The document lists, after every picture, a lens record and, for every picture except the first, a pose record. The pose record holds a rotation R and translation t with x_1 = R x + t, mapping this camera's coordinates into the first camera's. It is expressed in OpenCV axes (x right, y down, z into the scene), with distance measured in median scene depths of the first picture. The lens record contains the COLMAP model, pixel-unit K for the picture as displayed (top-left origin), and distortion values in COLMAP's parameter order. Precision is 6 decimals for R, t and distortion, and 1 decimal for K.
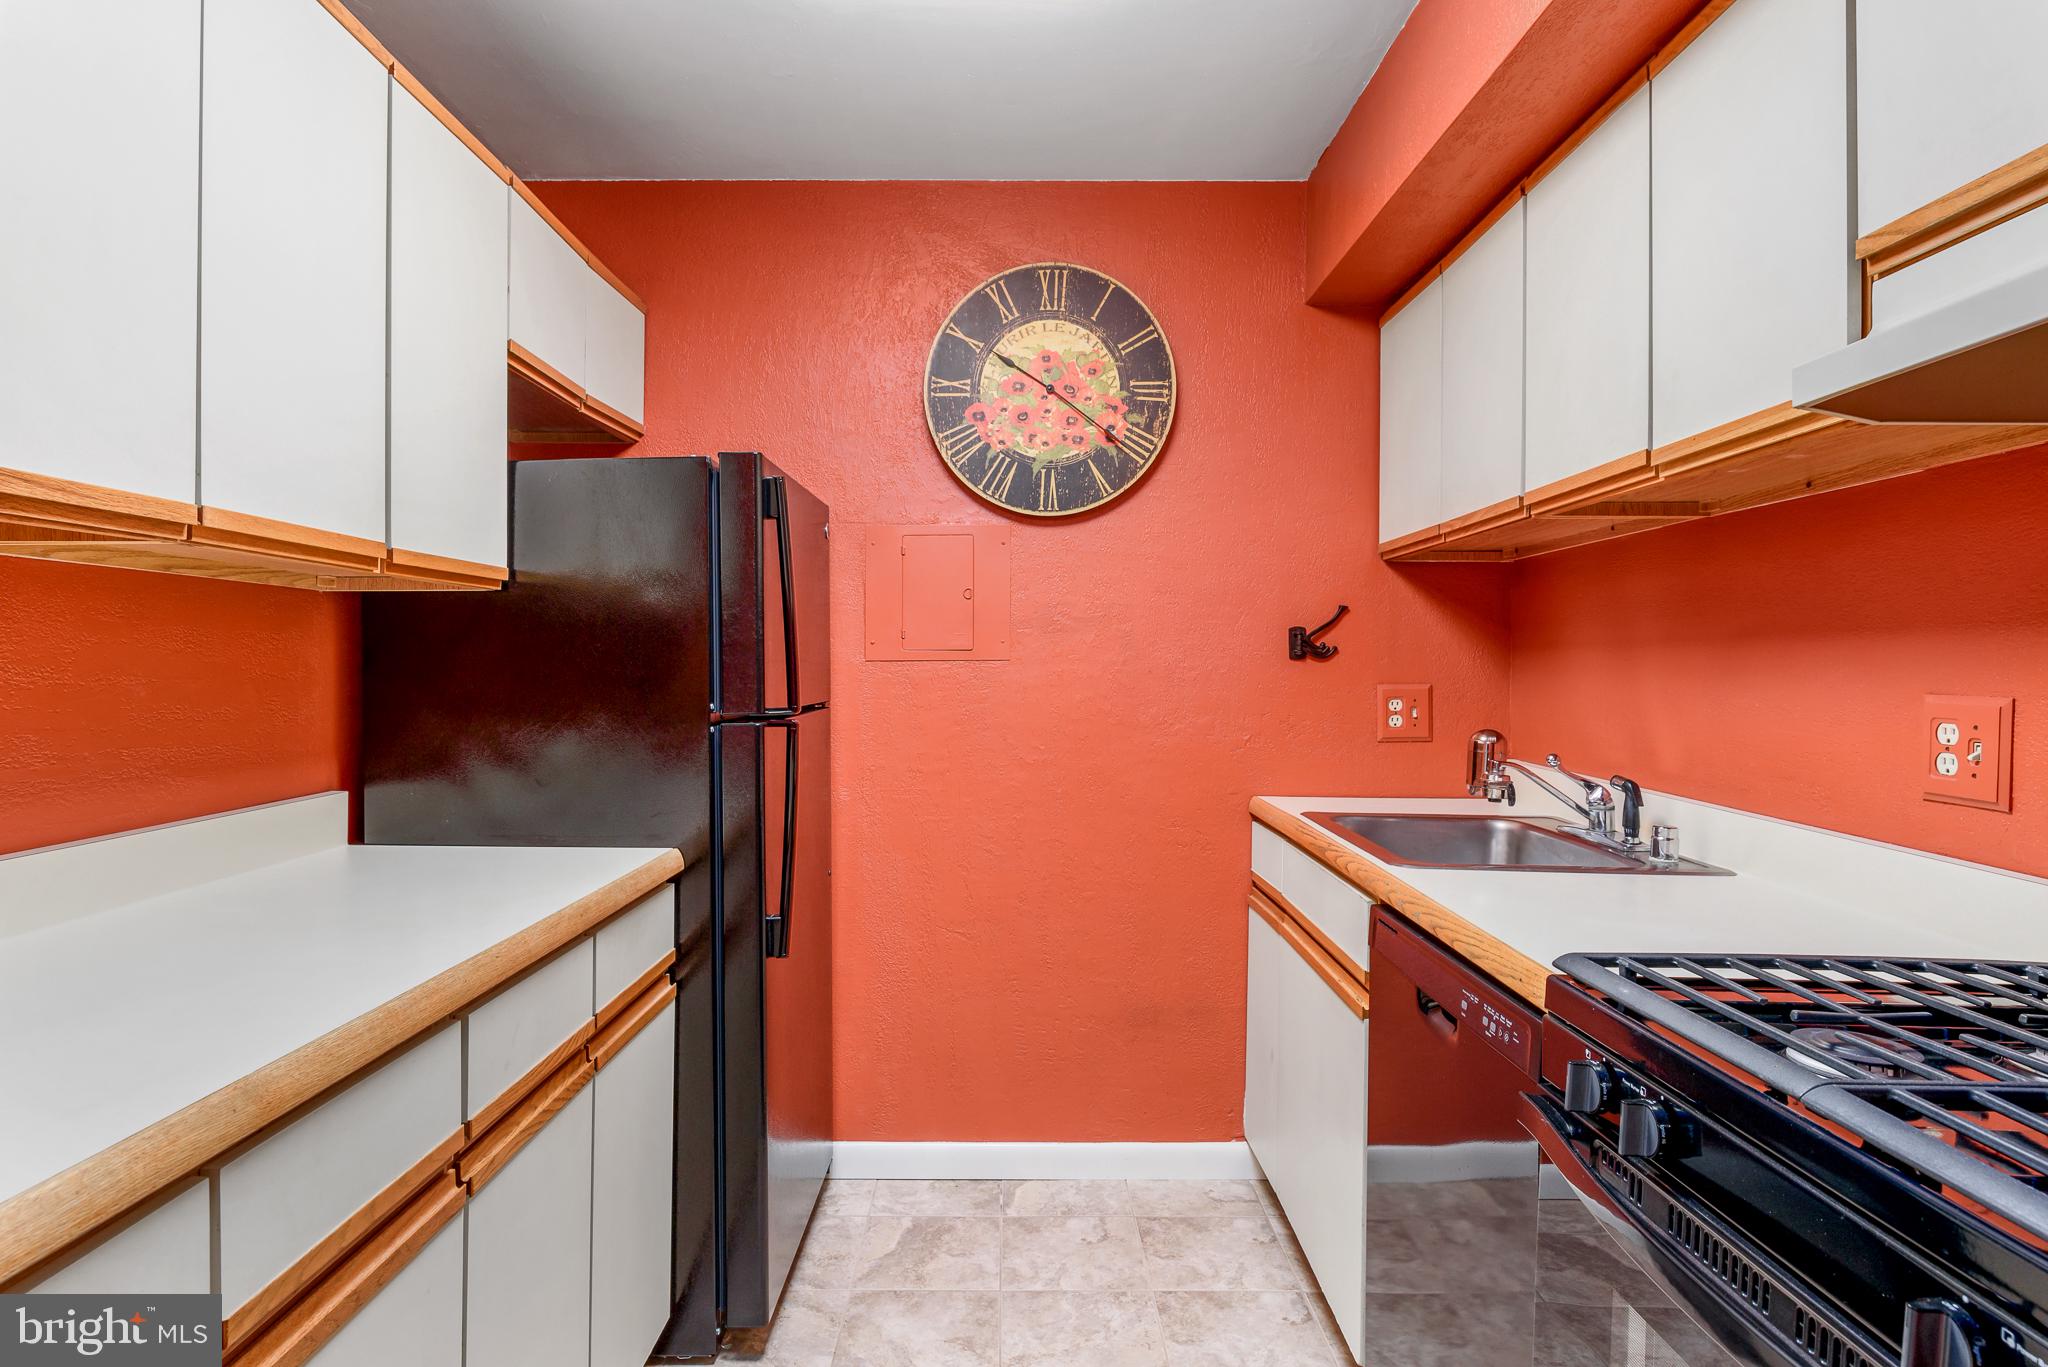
lens RADIAL K [[1119.1, 0, 992.1], [0, 1119.1, 658.4], [0, 0, 1]] dist [0.001382, -0.000243]
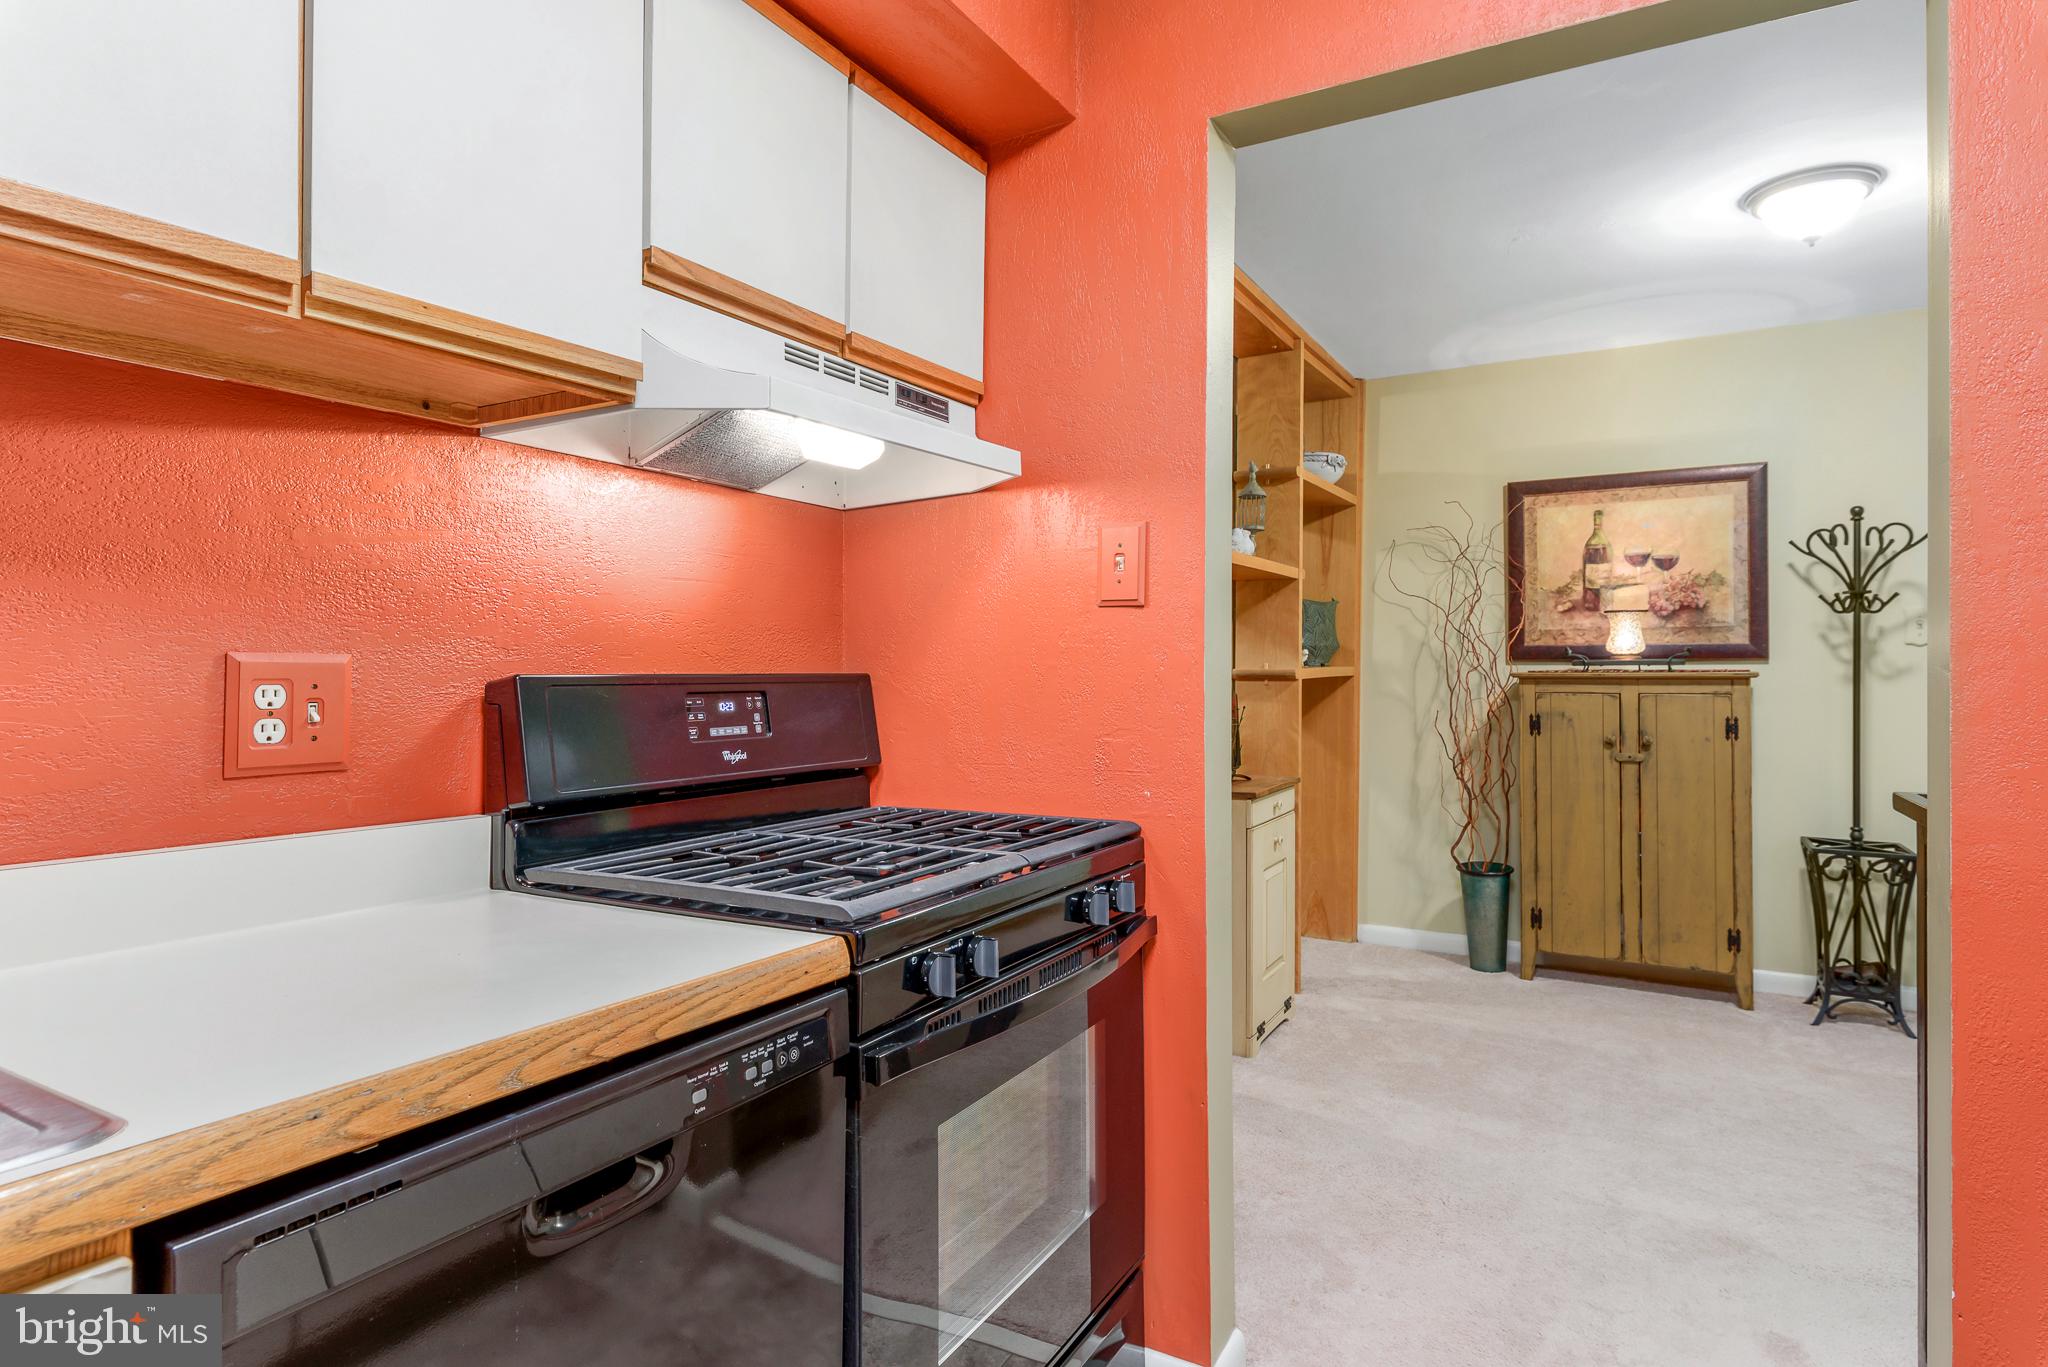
lens RADIAL K [[1078.4, 0, 1020.1], [0, 1078.4, 652.7], [0, 0, 1]] dist [-0.010861, -0.000166]
pose [[-0.869859, 0.003808, 0.493285, -0.038795], [-0.004001, 0.999883, -0.014775, 0.024004], [-0.493283, -0.014826, -0.869742, 0.801278]]
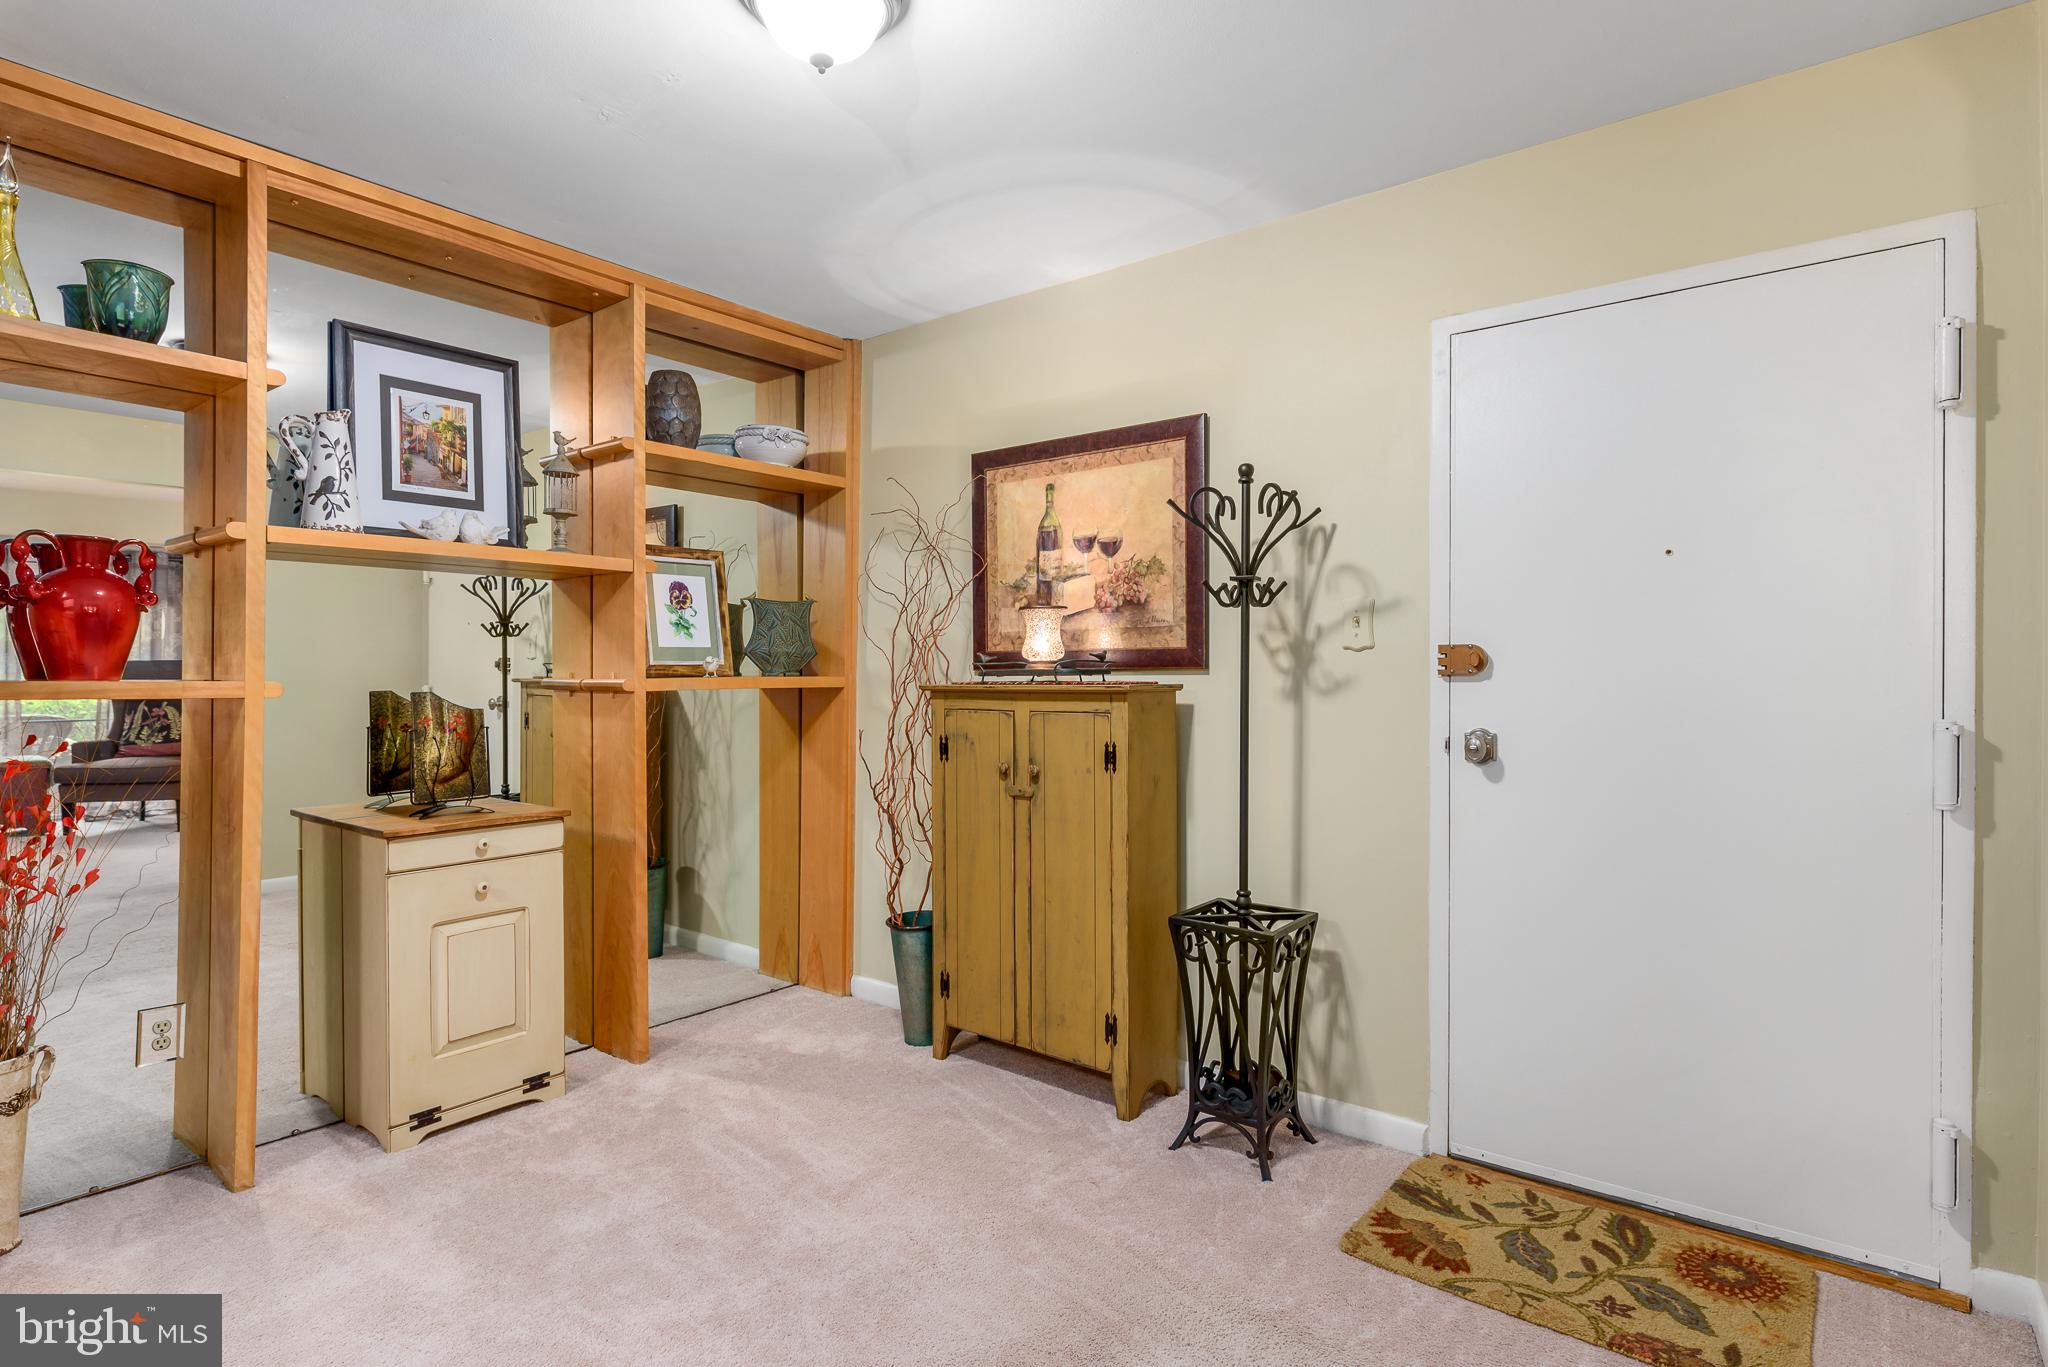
lens RADIAL K [[1026.7, 0, 1025.1], [0, 1026.7, 674.4], [0, 0, 1]] dist [-0.001550, -0.000530]
pose [[-0.795734, -0.004125, 0.605632, -0.720976], [-0.006074, 0.999981, -0.001170, 0.016313], [-0.605616, -0.004610, -0.795744, -0.003516]]
